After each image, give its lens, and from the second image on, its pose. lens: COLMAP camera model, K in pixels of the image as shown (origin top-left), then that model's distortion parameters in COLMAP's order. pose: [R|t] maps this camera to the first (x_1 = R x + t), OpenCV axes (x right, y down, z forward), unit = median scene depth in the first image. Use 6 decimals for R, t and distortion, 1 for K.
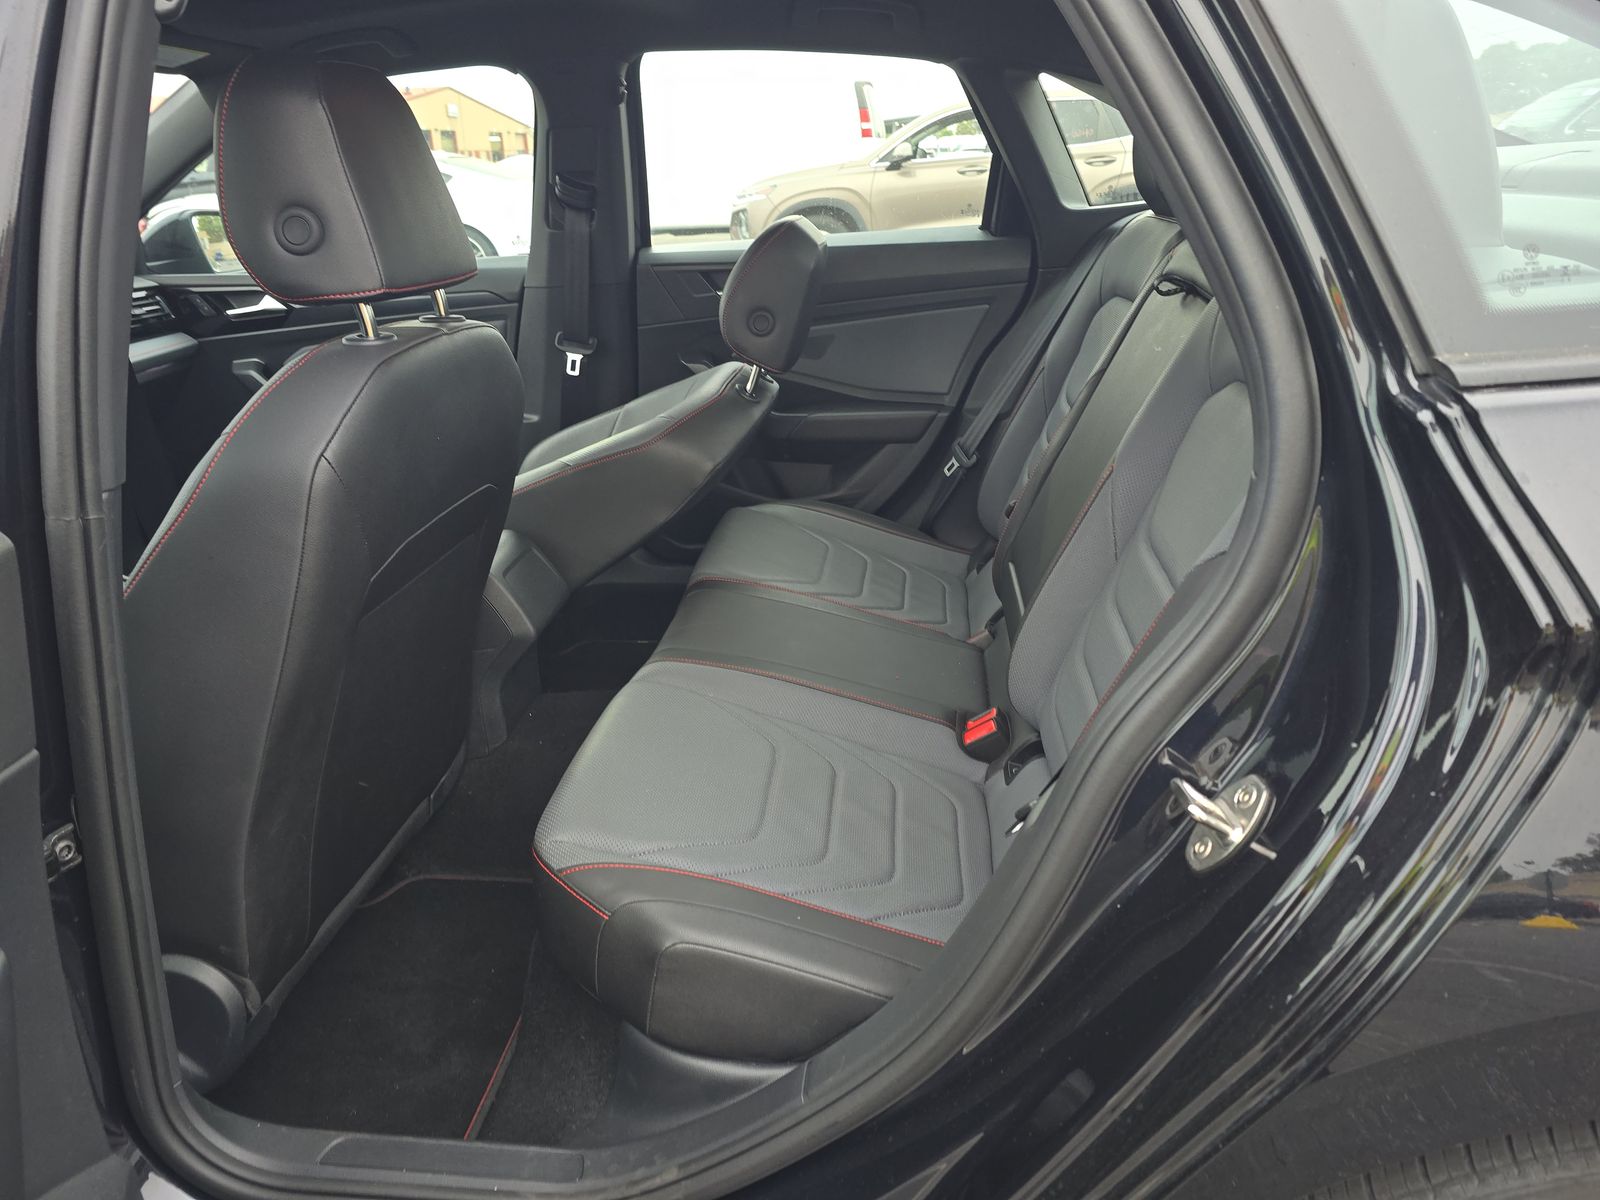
lens RADIAL K [[1051.5, 0, 806.5], [0, 1051.5, 601.1], [0, 0, 1]] dist [0.036698, -0.036531]
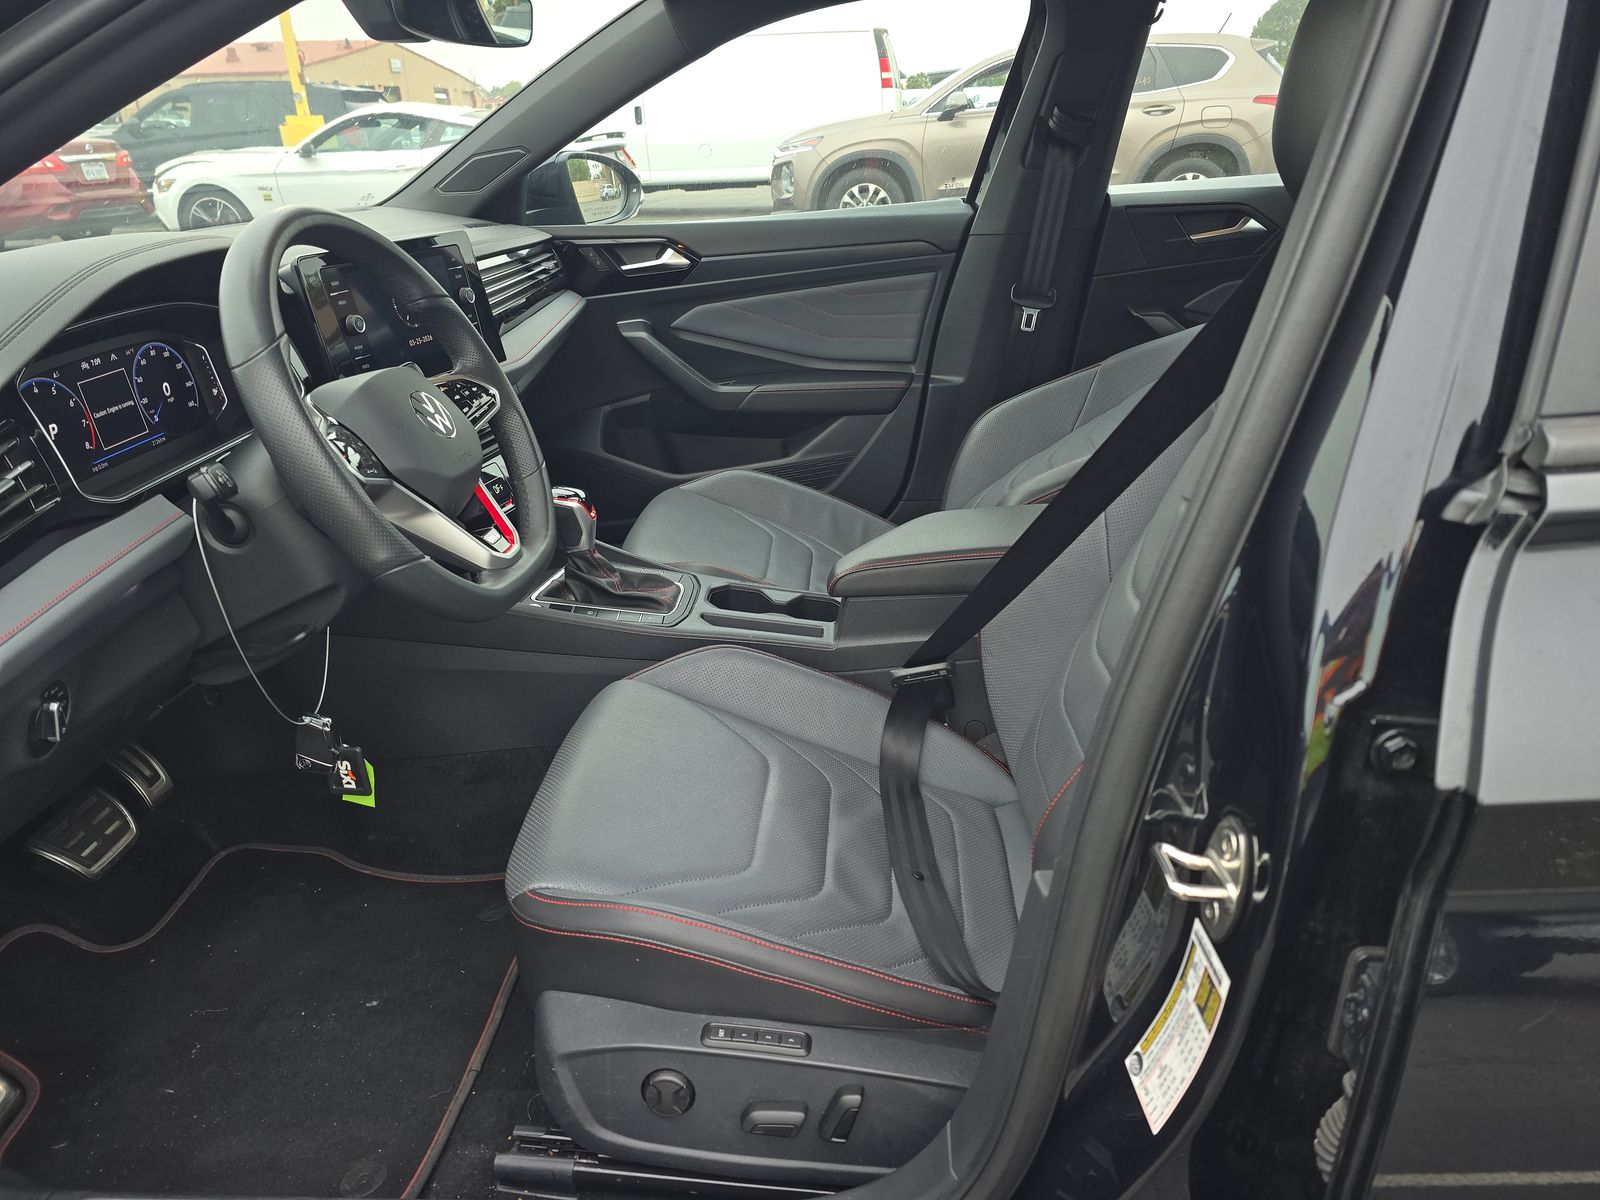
lens RADIAL K [[1051.5, 0, 762.2], [0, 1051.5, 582.4], [0, 0, 1]] dist [0.036698, -0.036531]
pose [[0.999722, -0.013188, 0.019543, -0.110878], [0.012784, 0.999704, 0.020696, -0.004705], [-0.019810, -0.020440, 0.999595, 0.021059]]
